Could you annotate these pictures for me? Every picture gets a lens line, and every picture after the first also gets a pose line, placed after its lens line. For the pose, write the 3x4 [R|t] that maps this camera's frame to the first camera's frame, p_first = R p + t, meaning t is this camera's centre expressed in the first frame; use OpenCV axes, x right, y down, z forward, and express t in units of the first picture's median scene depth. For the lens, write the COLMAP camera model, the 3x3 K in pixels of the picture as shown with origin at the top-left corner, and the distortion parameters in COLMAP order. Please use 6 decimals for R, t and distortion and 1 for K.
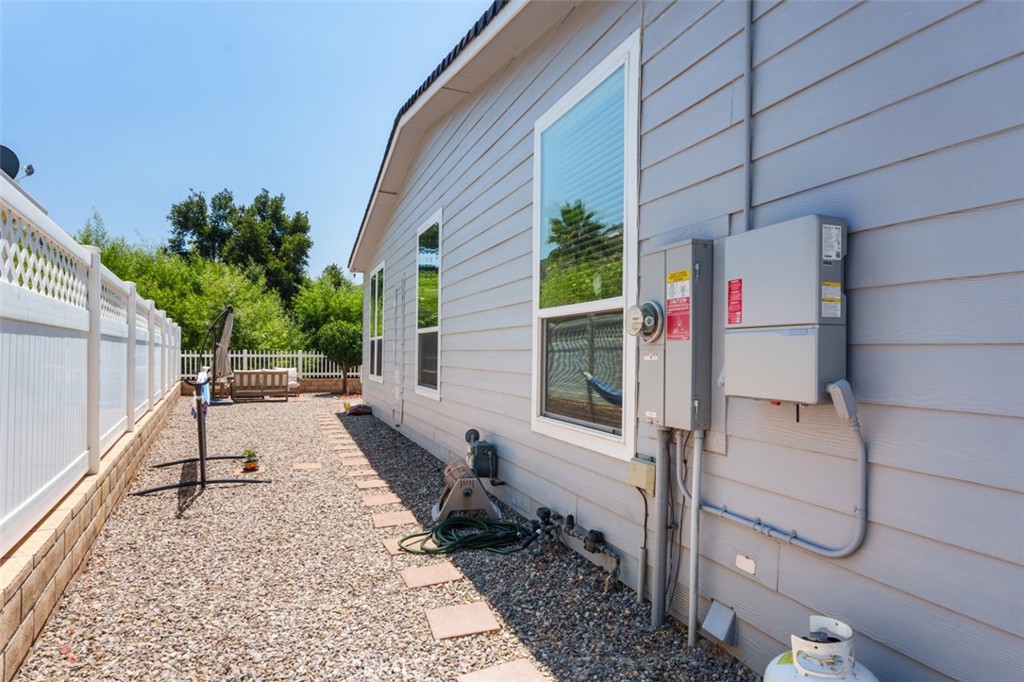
lens RADIAL K [[600.4, 0, 515.3], [0, 600.4, 351.6], [0, 0, 1]] dist [0.024515, -0.000288]
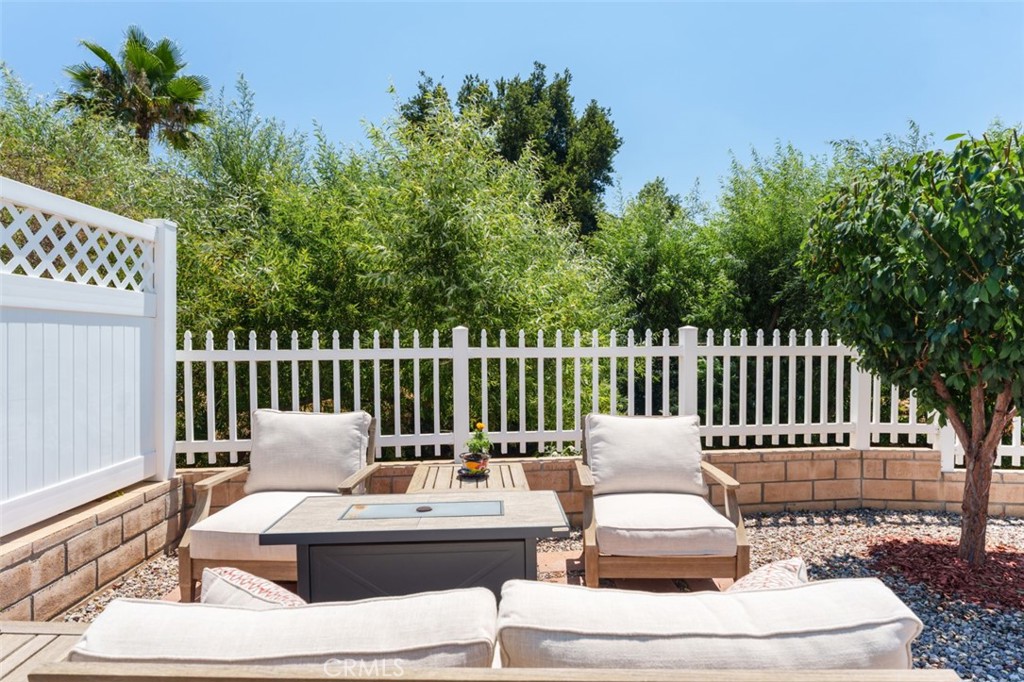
lens RADIAL K [[600.4, 0, 515.3], [0, 600.4, 351.6], [0, 0, 1]] dist [0.024515, -0.000288]
pose [[0.906407, -0.010099, -0.422286, -0.320458], [0.014000, 0.999883, 0.006138, 0.004845], [0.422174, -0.011475, 0.906442, 0.765252]]
